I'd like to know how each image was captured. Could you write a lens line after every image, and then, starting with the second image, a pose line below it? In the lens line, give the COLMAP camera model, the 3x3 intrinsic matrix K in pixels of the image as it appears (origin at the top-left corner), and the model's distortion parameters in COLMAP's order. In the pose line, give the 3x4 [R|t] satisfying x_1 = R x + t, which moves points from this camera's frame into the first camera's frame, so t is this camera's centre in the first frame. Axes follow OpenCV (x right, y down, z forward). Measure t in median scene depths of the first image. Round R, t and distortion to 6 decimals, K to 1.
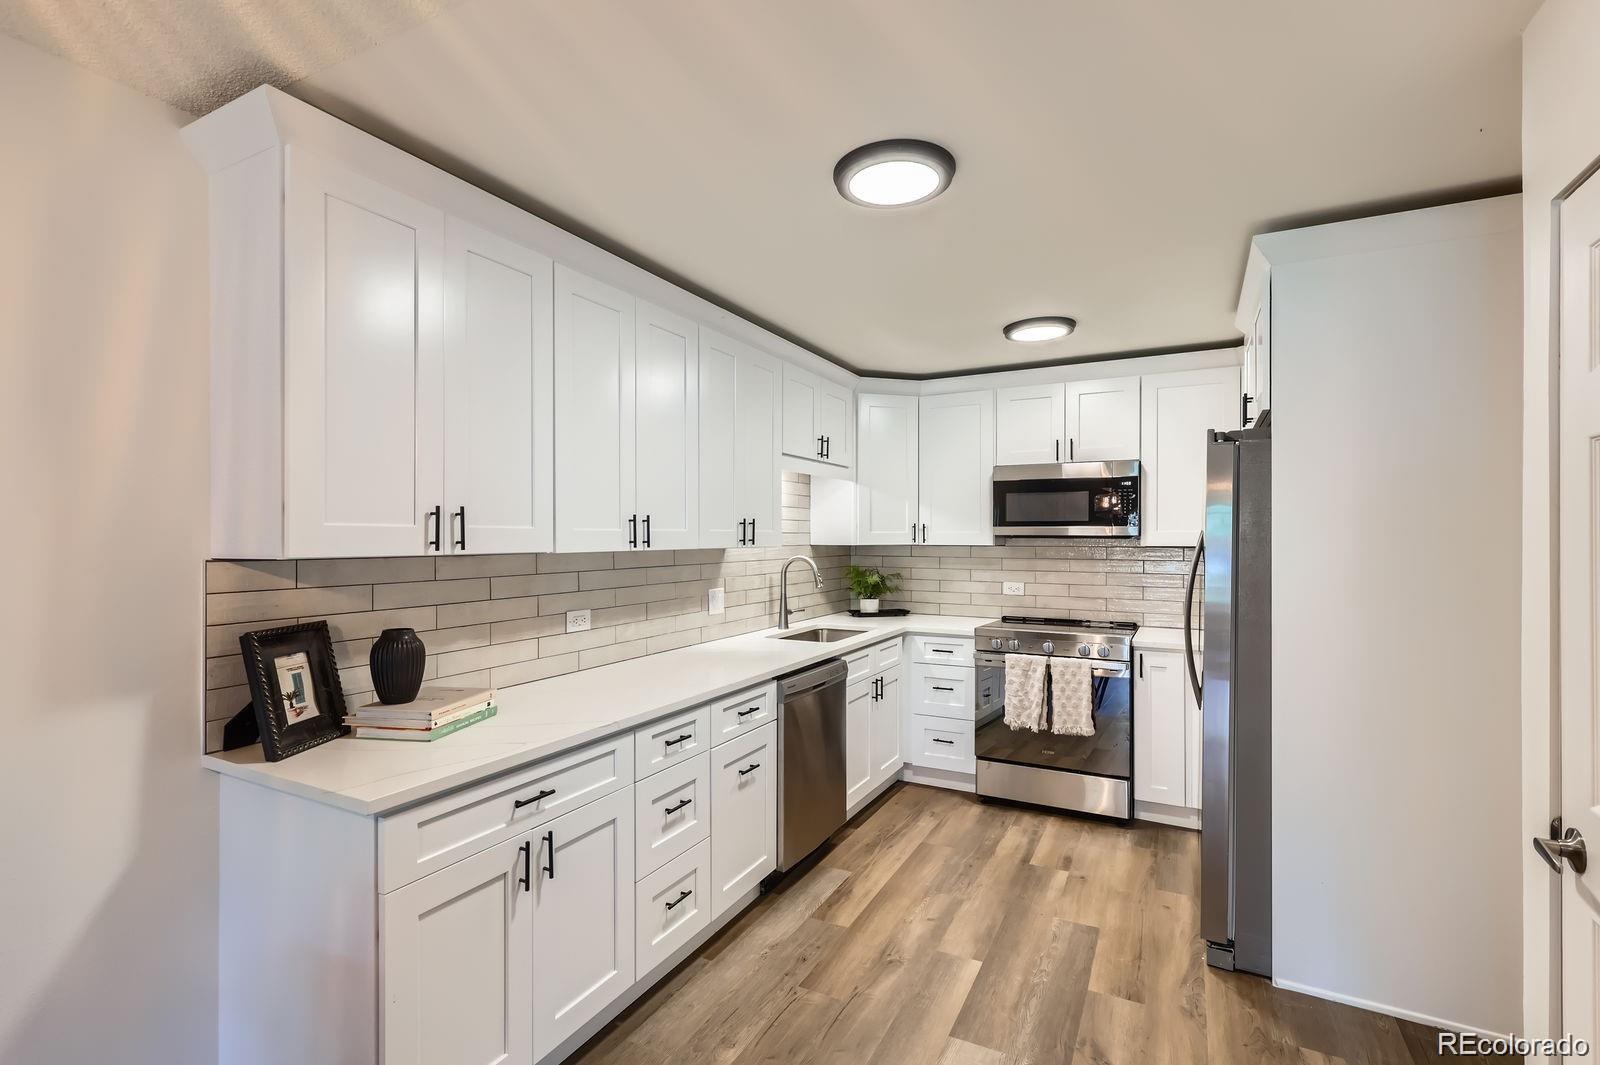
lens RADIAL K [[732.5, 0, 800.9], [0, 732.5, 536.8], [0, 0, 1]] dist [0.017032, -0.001380]
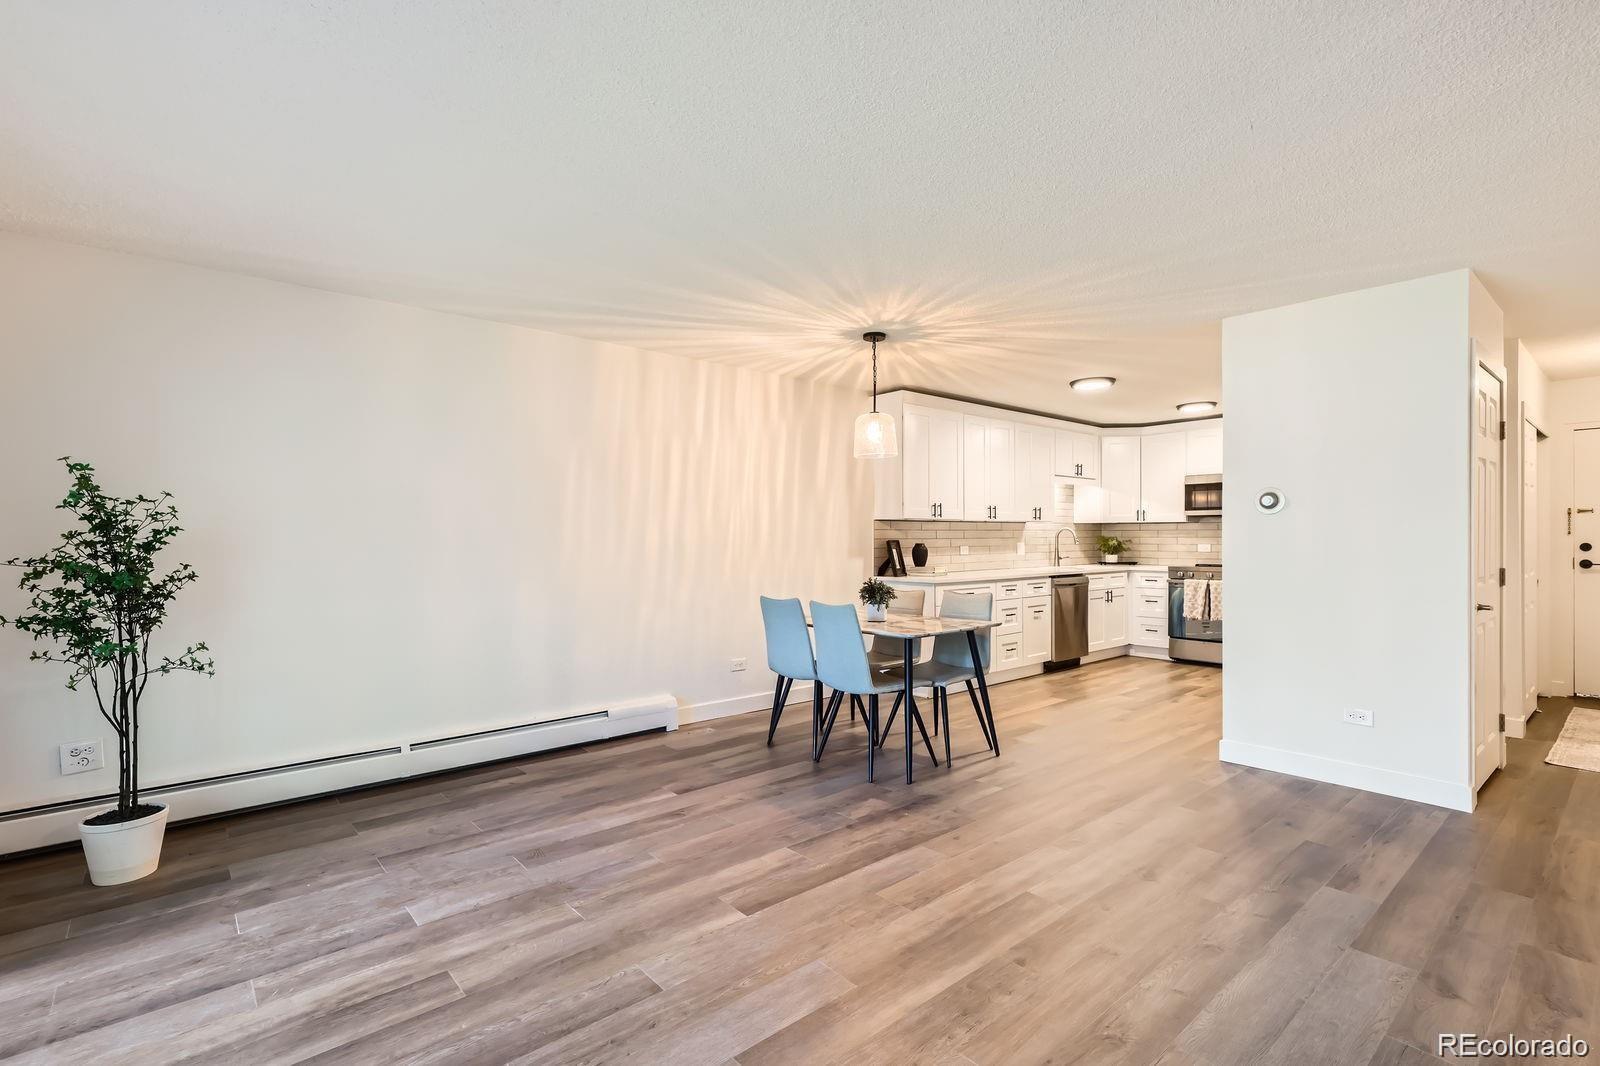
lens RADIAL K [[732.5, 0, 807.6], [0, 732.5, 537.9], [0, 0, 1]] dist [0.017032, -0.001380]
pose [[0.932201, -0.002825, -0.361931, 0.070113], [0.004005, 0.999989, 0.002510, 0.050357], [0.361920, -0.003789, 0.932201, -1.118005]]
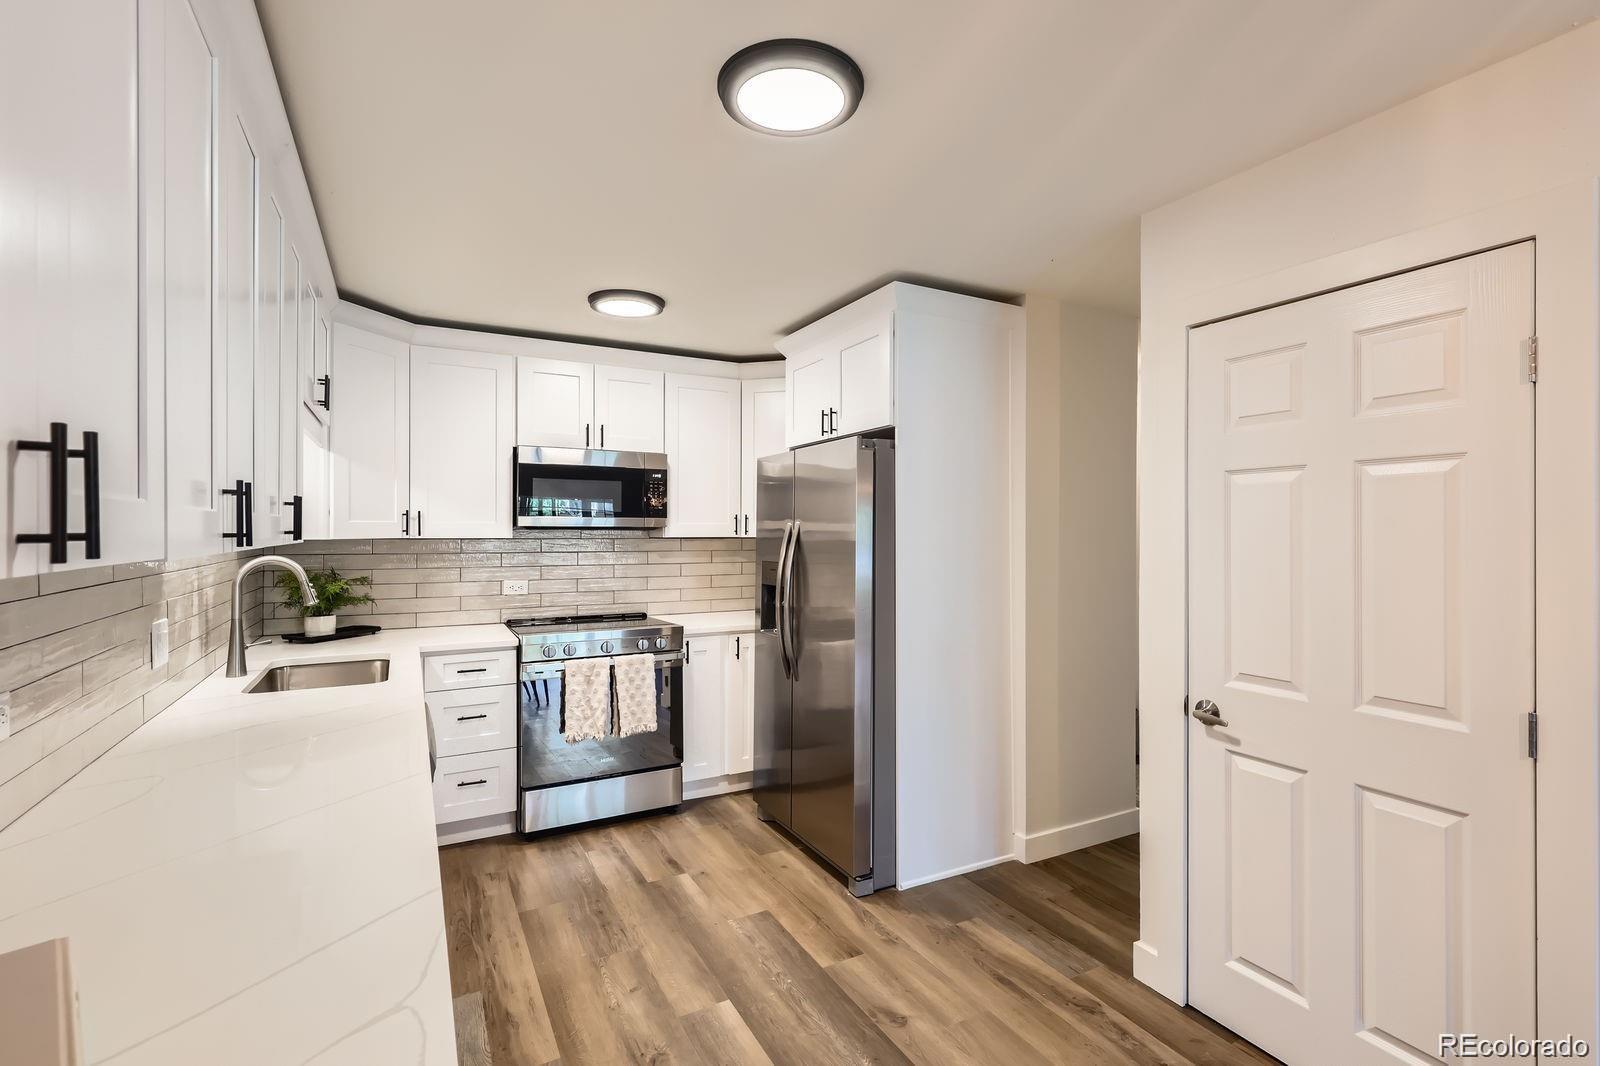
lens RADIAL K [[732.5, 0, 805.5], [0, 732.5, 528.8], [0, 0, 1]] dist [0.017032, -0.001380]
pose [[0.563179, 0.003017, 0.826330, -0.302791], [-0.002772, 0.999995, -0.001761, 0.001599], [-0.826331, -0.001299, 0.563184, 0.280767]]
